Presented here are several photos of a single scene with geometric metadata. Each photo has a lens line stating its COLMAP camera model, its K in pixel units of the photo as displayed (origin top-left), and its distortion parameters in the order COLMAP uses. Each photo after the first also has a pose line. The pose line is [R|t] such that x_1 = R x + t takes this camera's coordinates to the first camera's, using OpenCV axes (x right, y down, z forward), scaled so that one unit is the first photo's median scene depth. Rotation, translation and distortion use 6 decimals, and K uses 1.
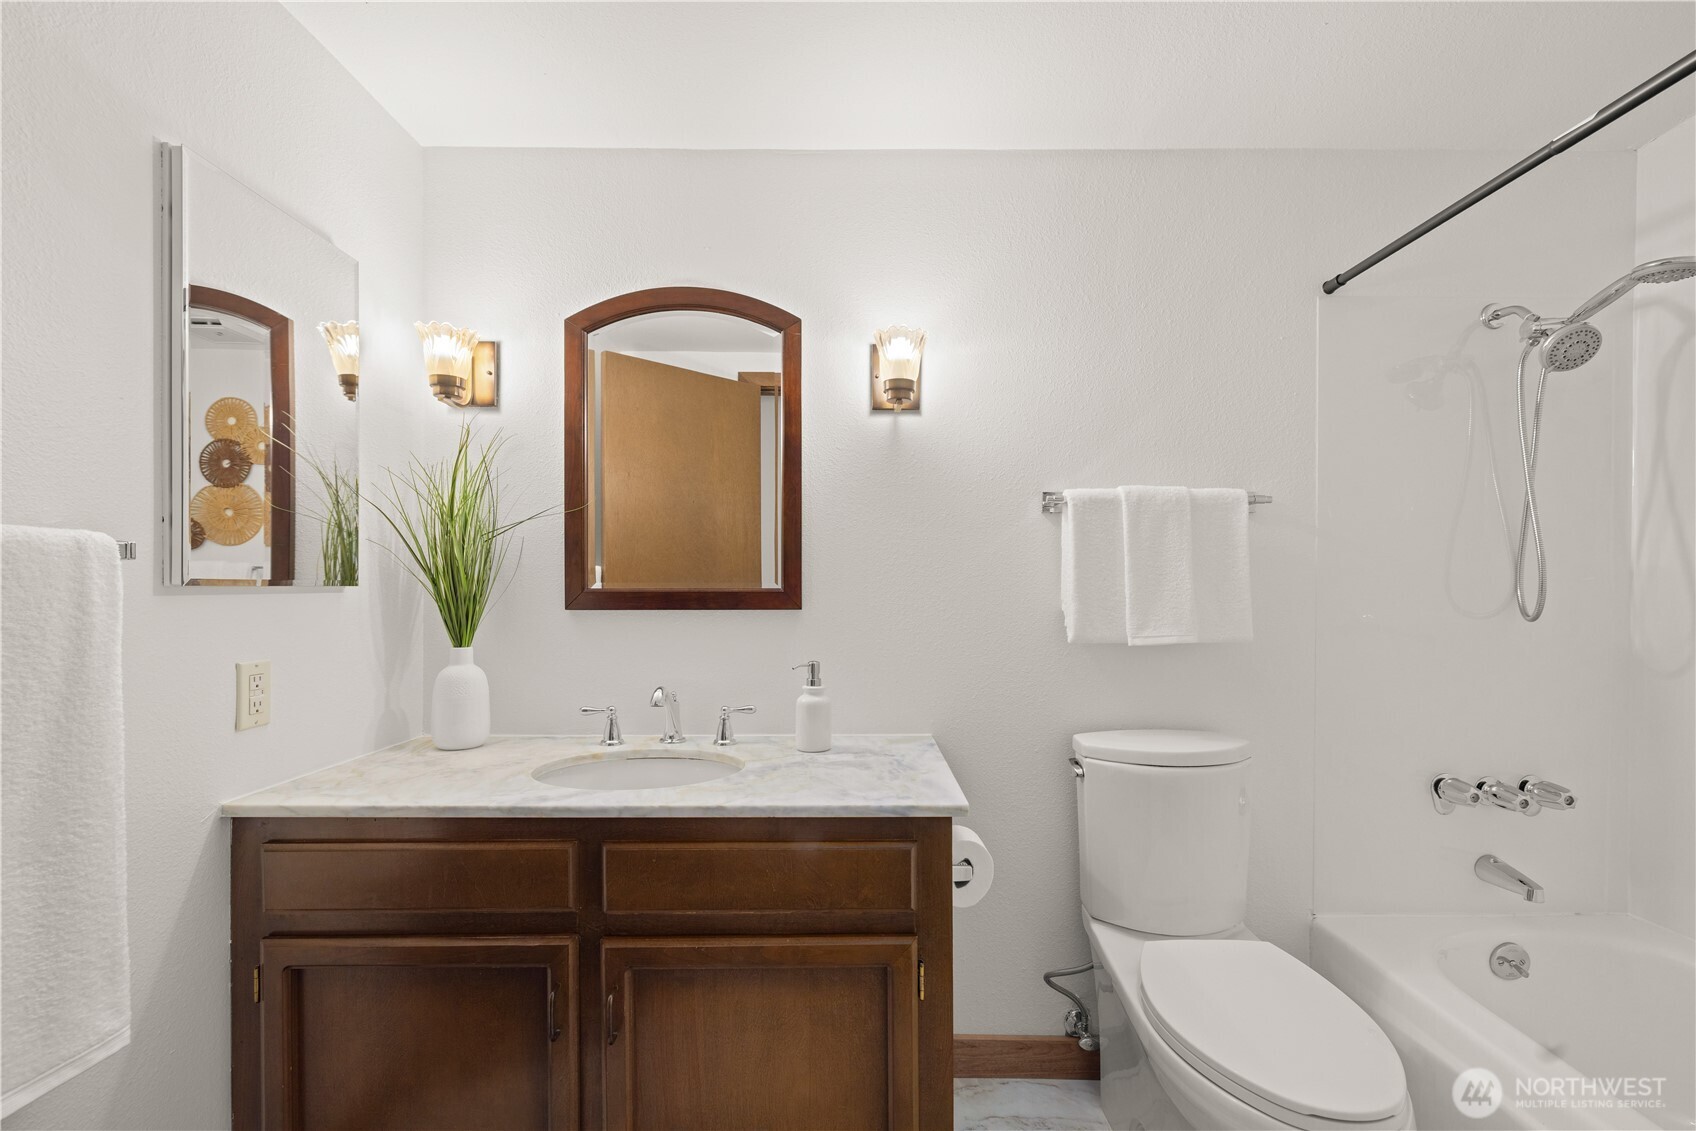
lens RADIAL K [[722.9, 0, 853.2], [0, 722.9, 577.9], [0, 0, 1]] dist [-0.002508, 0.001525]
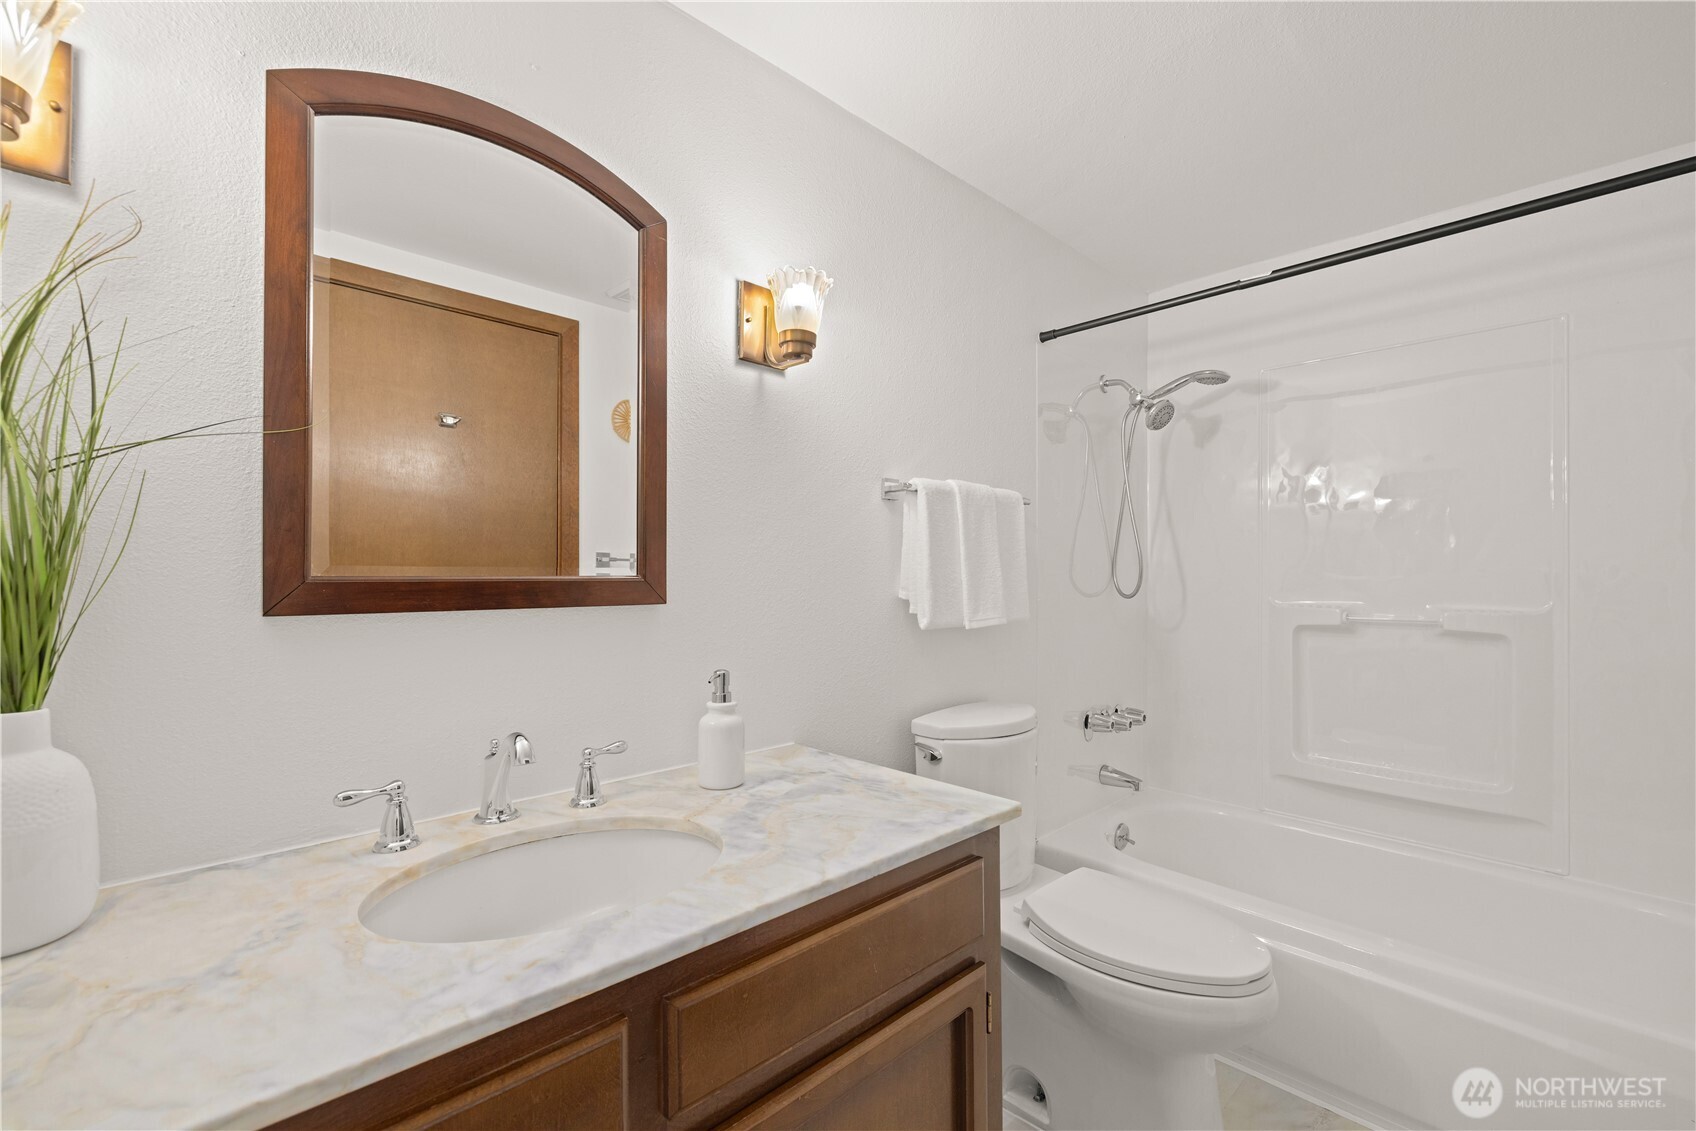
lens RADIAL K [[722.9, 0, 849.9], [0, 722.9, 561.6], [0, 0, 1]] dist [-0.002508, 0.001525]
pose [[0.724364, 0.013502, 0.689285, -0.485763], [-0.007876, 0.999905, -0.011311, 0.007089], [-0.689373, 0.002764, 0.724402, 0.344327]]
